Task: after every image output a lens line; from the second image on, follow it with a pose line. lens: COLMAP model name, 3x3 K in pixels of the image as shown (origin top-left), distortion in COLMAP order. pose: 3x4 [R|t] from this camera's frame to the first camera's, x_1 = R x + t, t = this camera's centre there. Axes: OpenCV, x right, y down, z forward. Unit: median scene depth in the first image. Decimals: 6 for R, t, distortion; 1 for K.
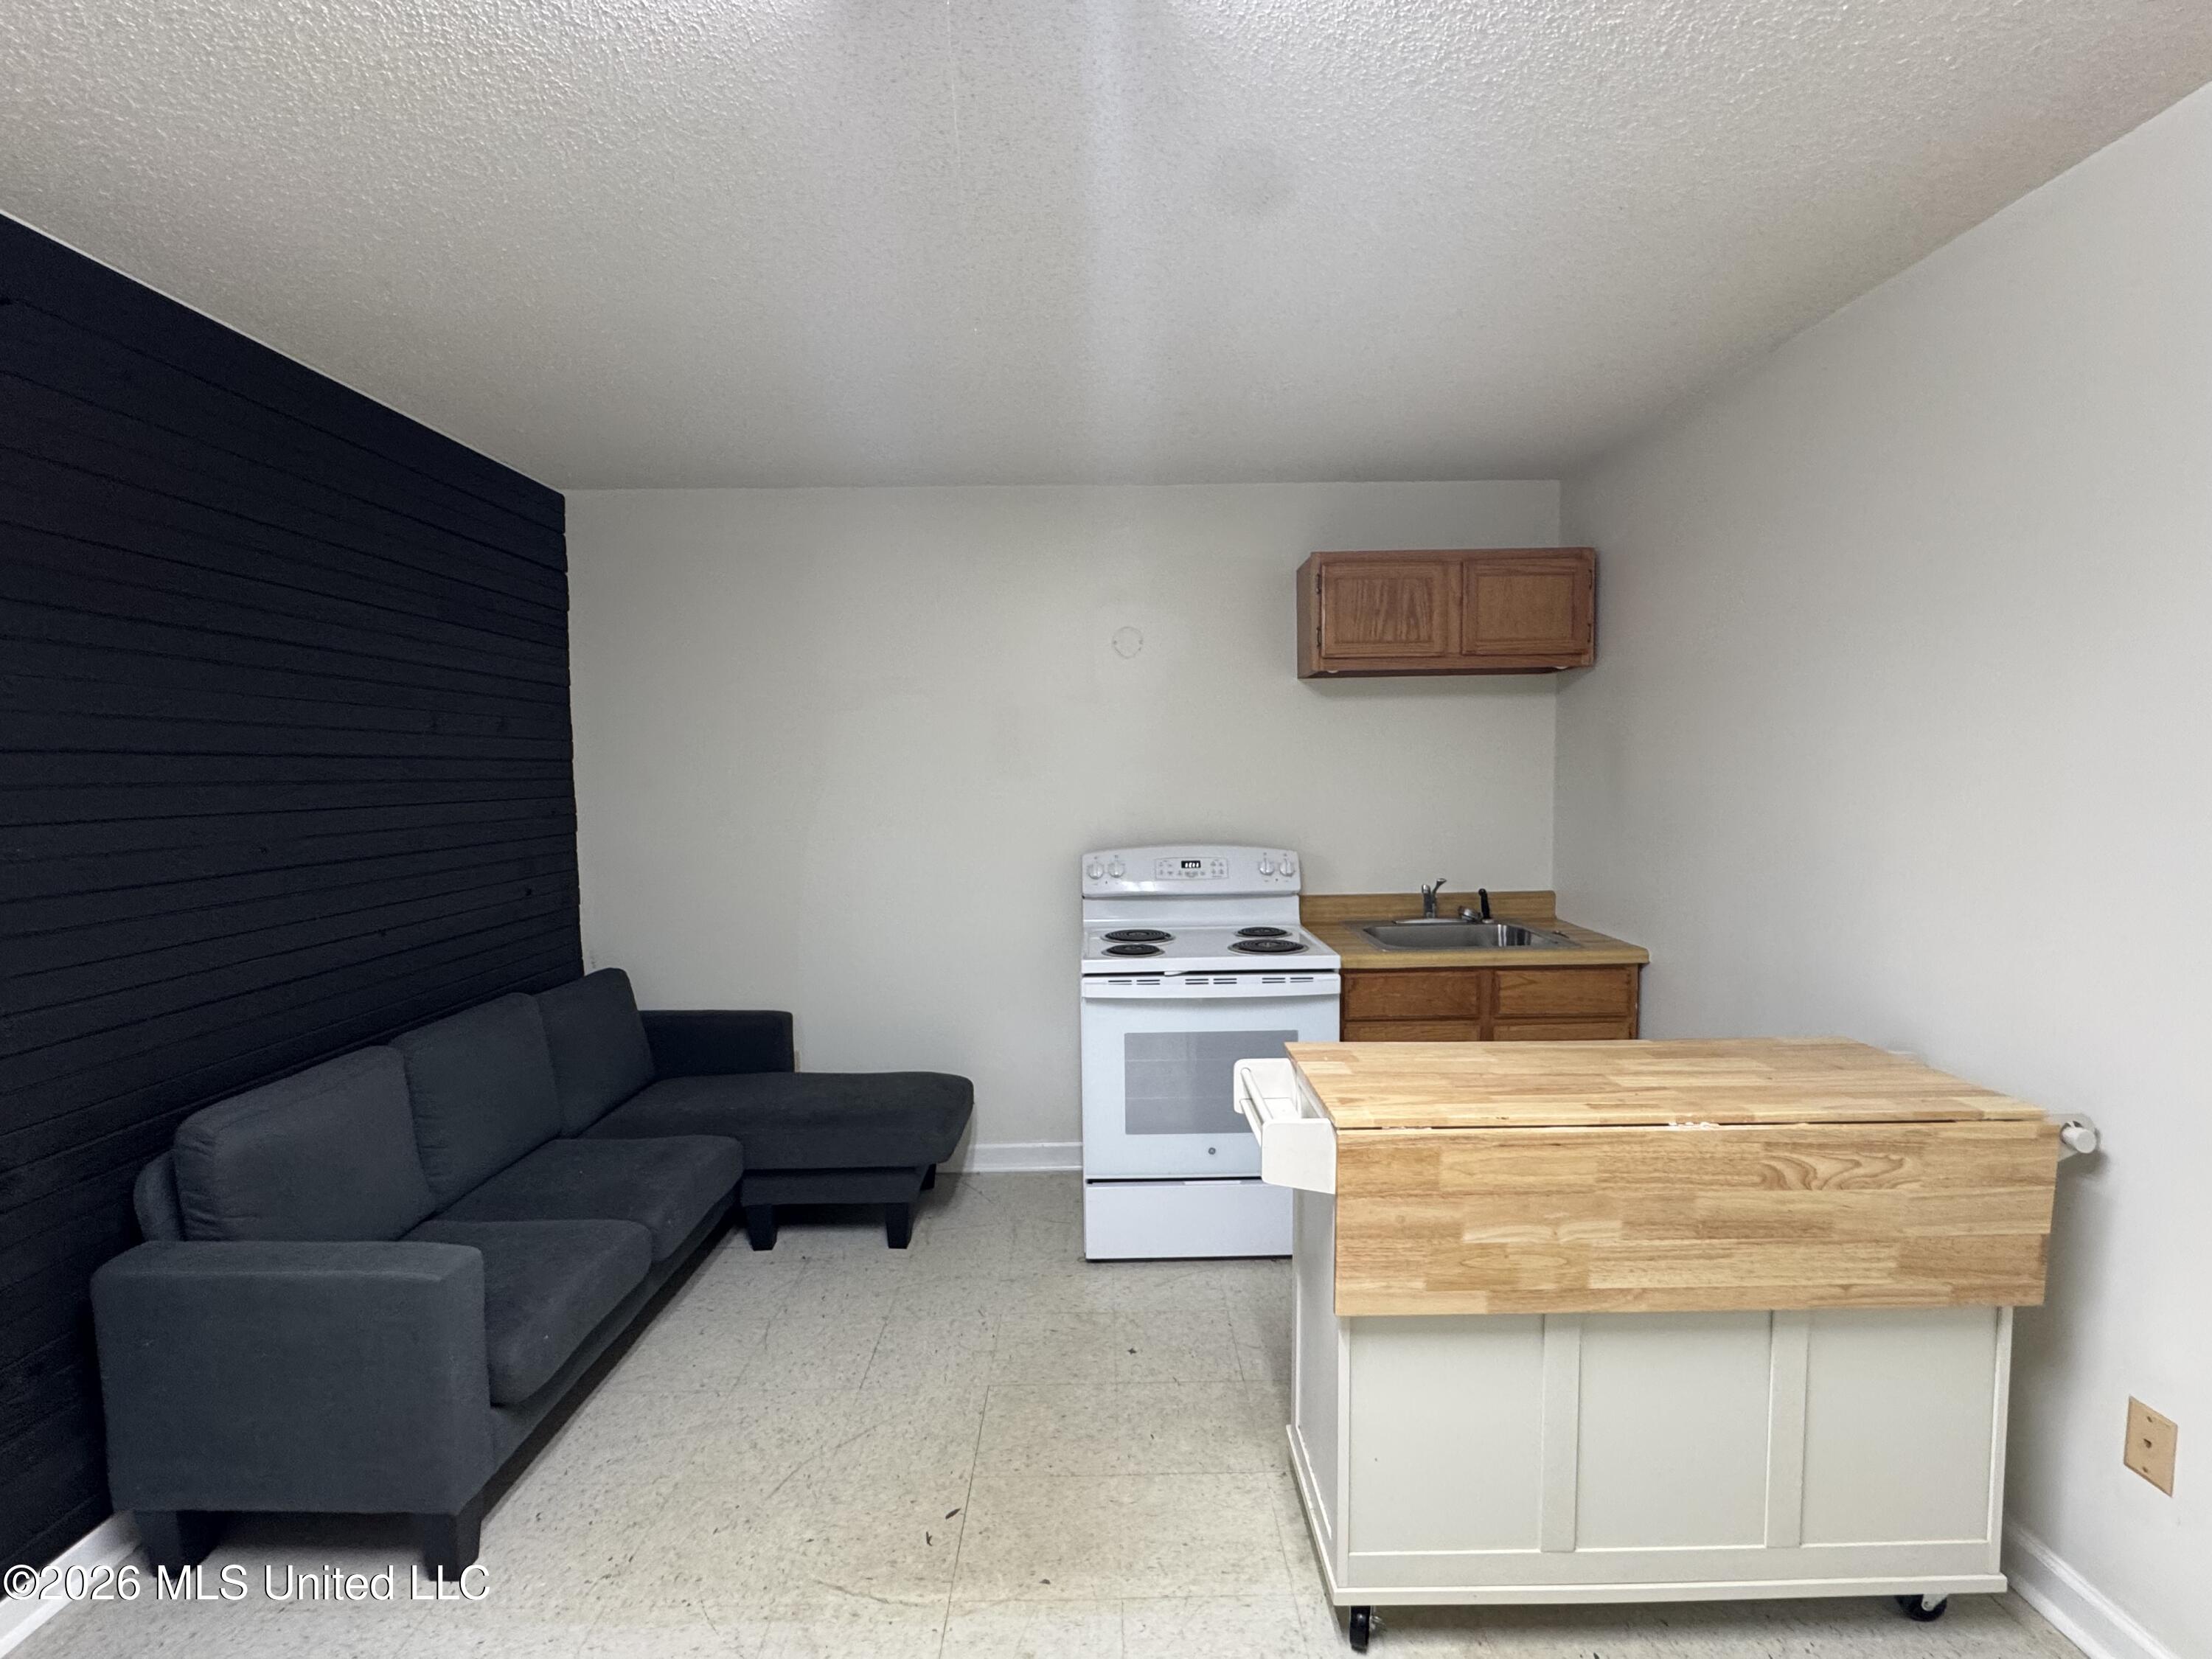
lens RADIAL K [[985.5, 0, 1107.6], [0, 985.5, 828.4], [0, 0, 1]] dist [-0.001296, -0.000094]
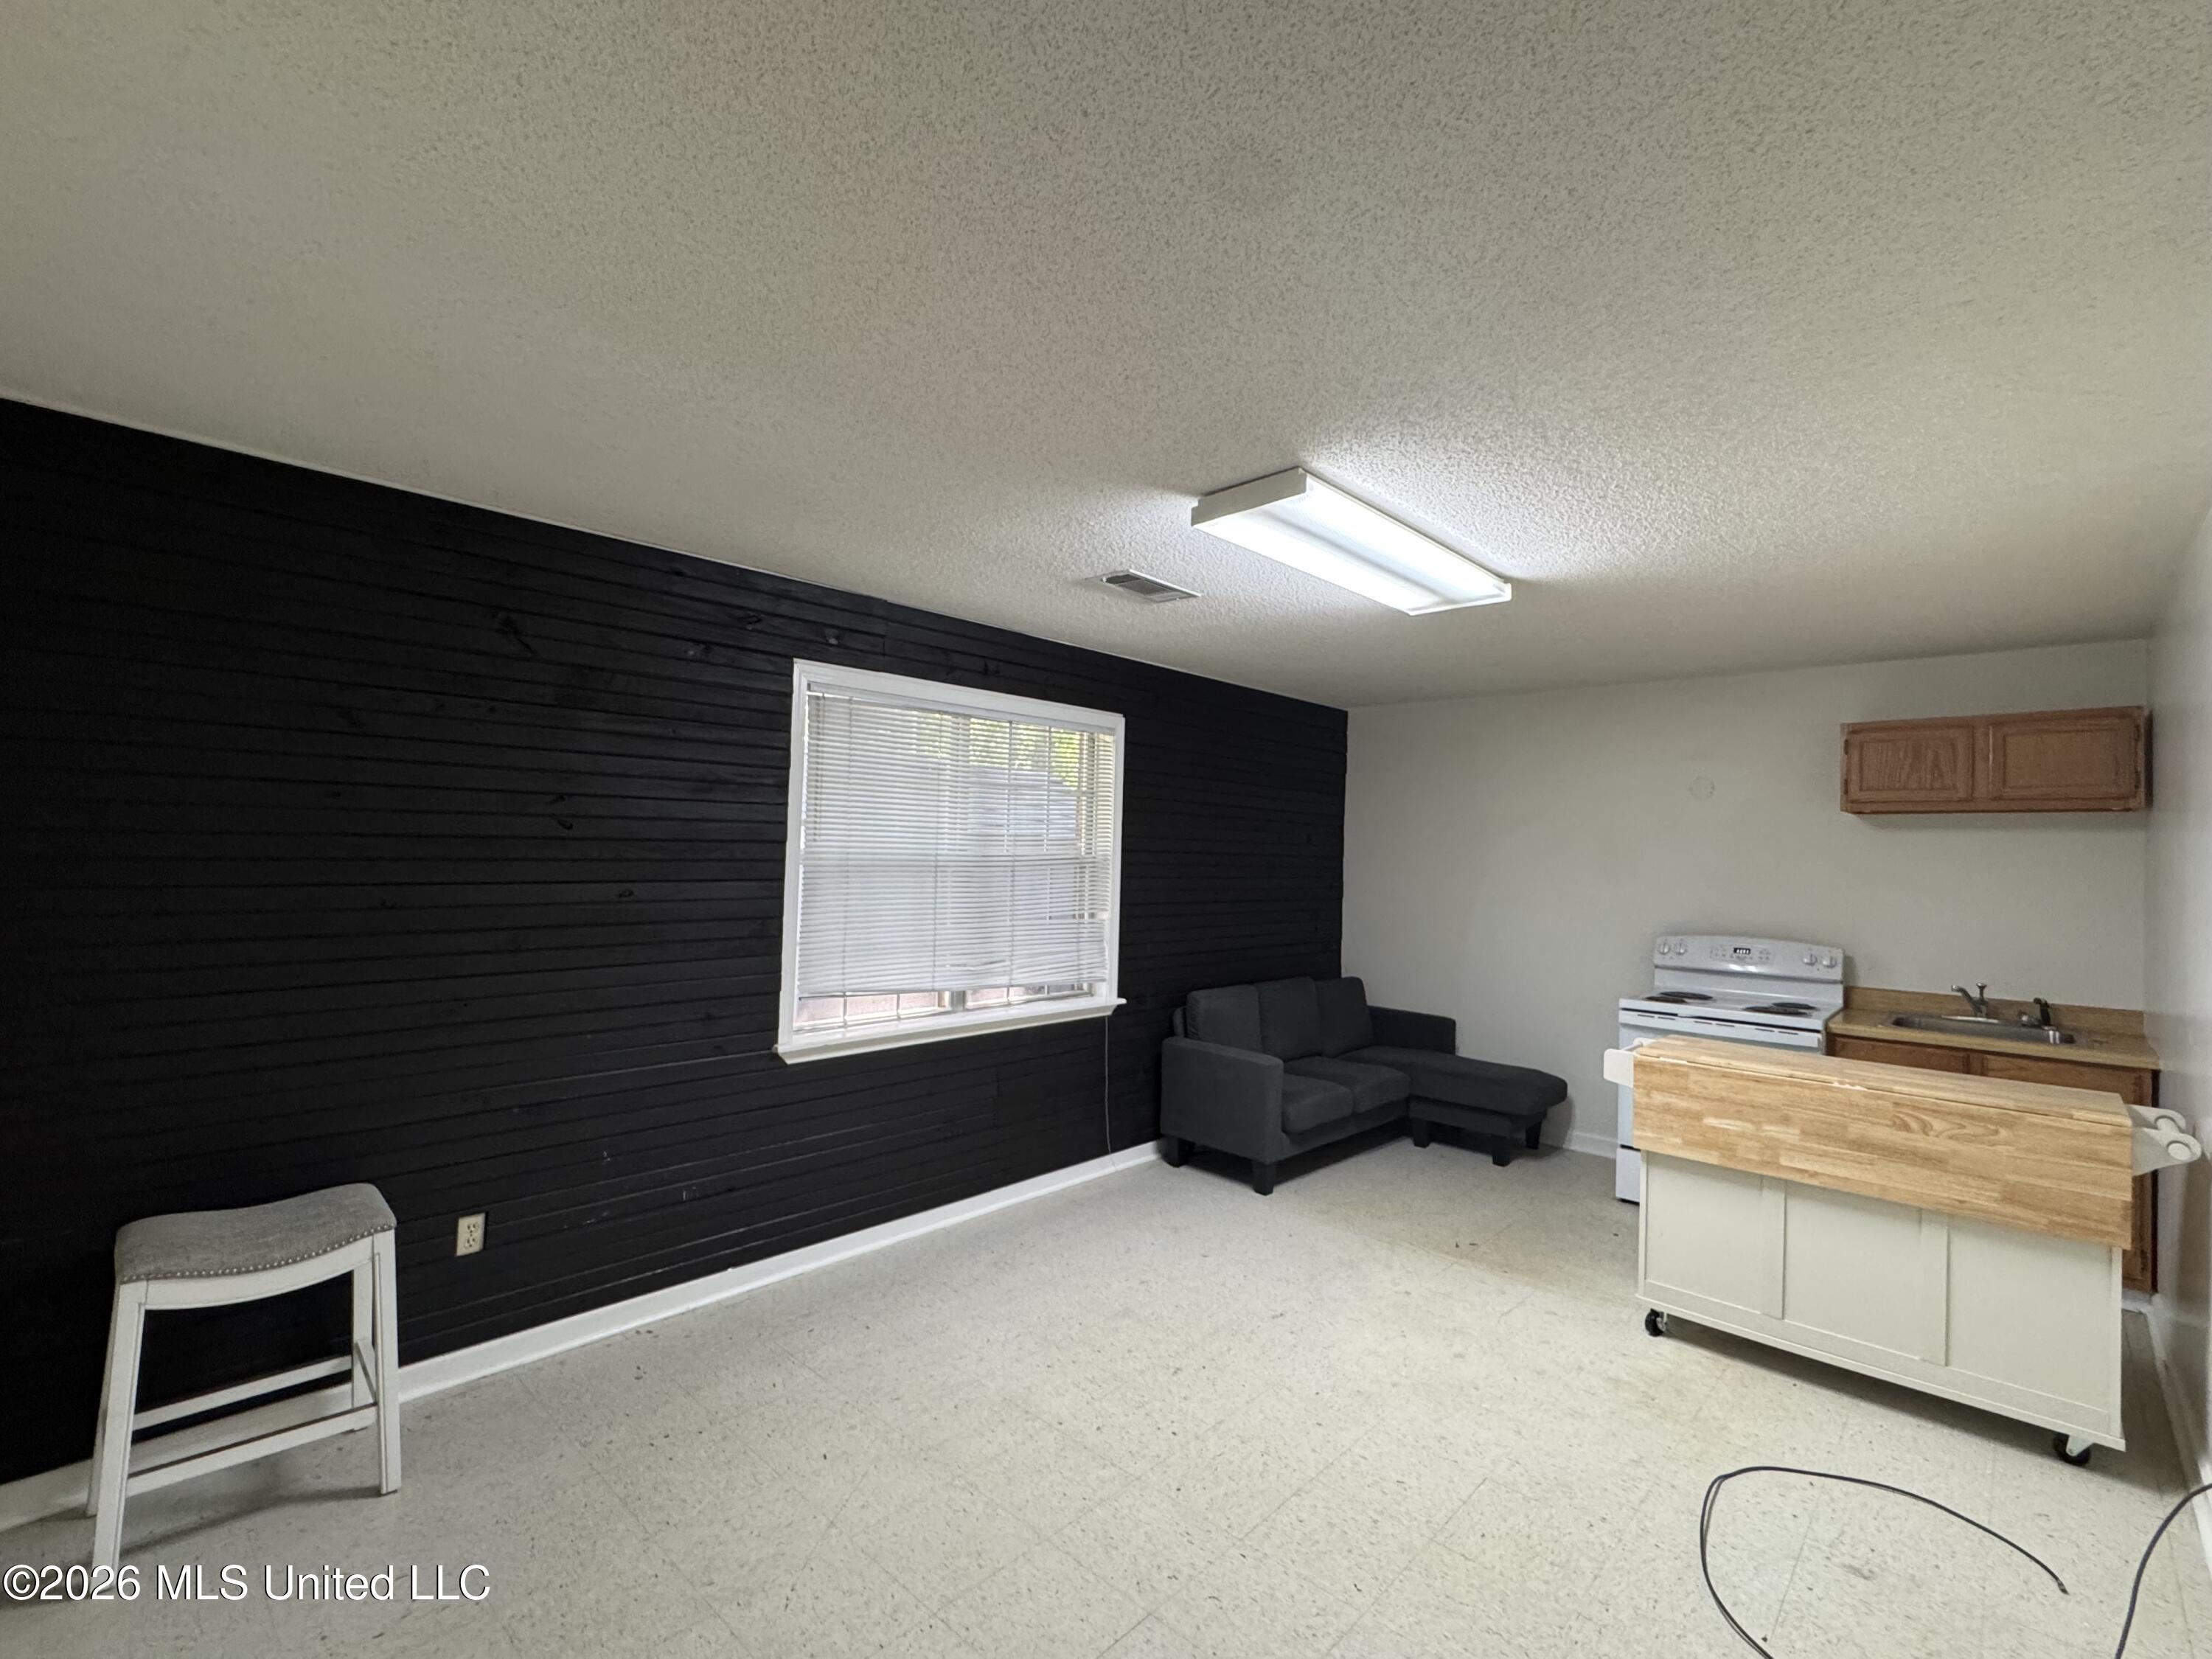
lens RADIAL K [[985.5, 0, 1107.6], [0, 985.5, 828.4], [0, 0, 1]] dist [-0.001296, -0.000094]
pose [[0.724055, 0.016851, -0.689536, 0.689350], [-0.080029, 0.995002, -0.059719, 0.035446], [0.685083, 0.098423, 0.721785, -1.065175]]
